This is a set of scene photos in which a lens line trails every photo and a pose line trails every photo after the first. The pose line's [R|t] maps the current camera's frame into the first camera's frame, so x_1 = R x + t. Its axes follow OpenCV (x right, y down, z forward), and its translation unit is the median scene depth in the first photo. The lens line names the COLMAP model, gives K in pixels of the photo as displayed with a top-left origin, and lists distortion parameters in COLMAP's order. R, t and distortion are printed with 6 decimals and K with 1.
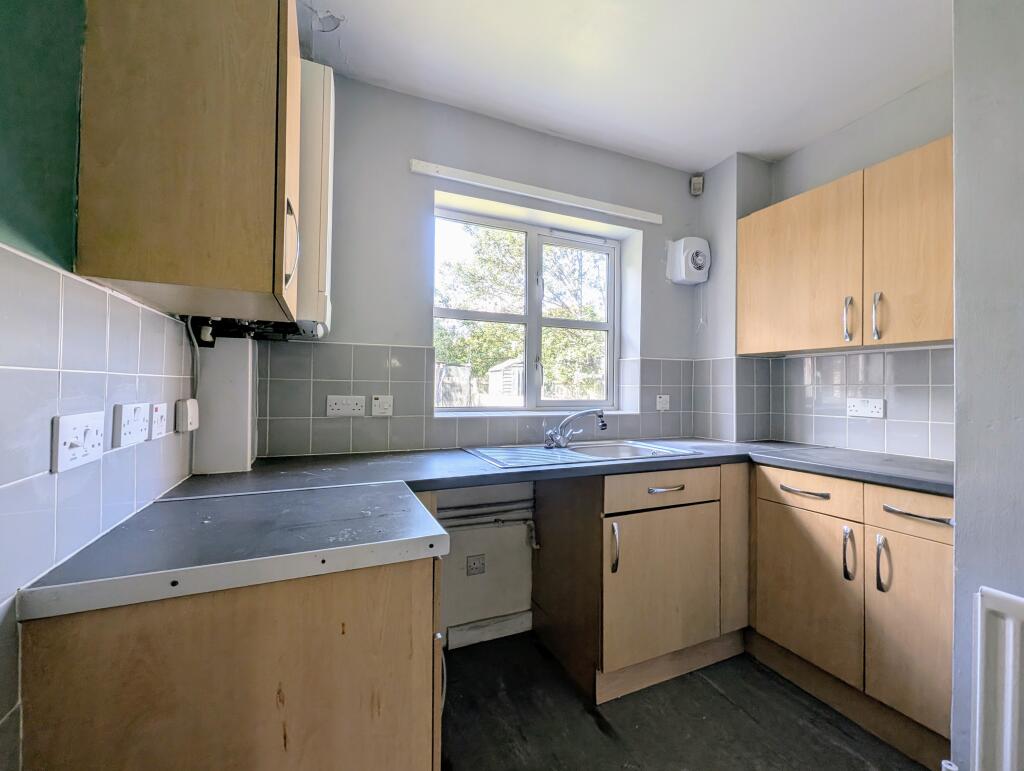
lens RADIAL K [[423.4, 0, 512.0], [0, 423.4, 385.5], [0, 0, 1]] dist [0.000538, -0.000079]
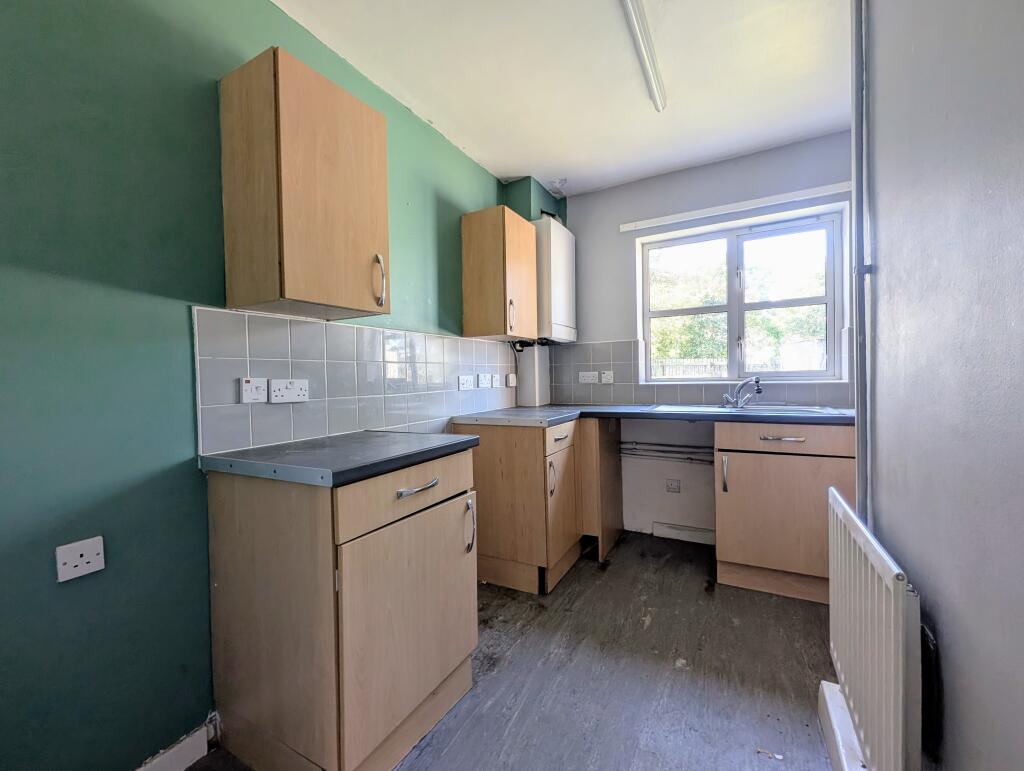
lens RADIAL K [[423.4, 0, 512.0], [0, 423.4, 385.5], [0, 0, 1]] dist [0.000538, -0.000079]
pose [[0.609499, -0.007913, -0.792747, 0.950753], [0.033376, 0.999320, 0.015685, 0.048185], [0.792084, -0.036019, 0.609349, -0.405955]]
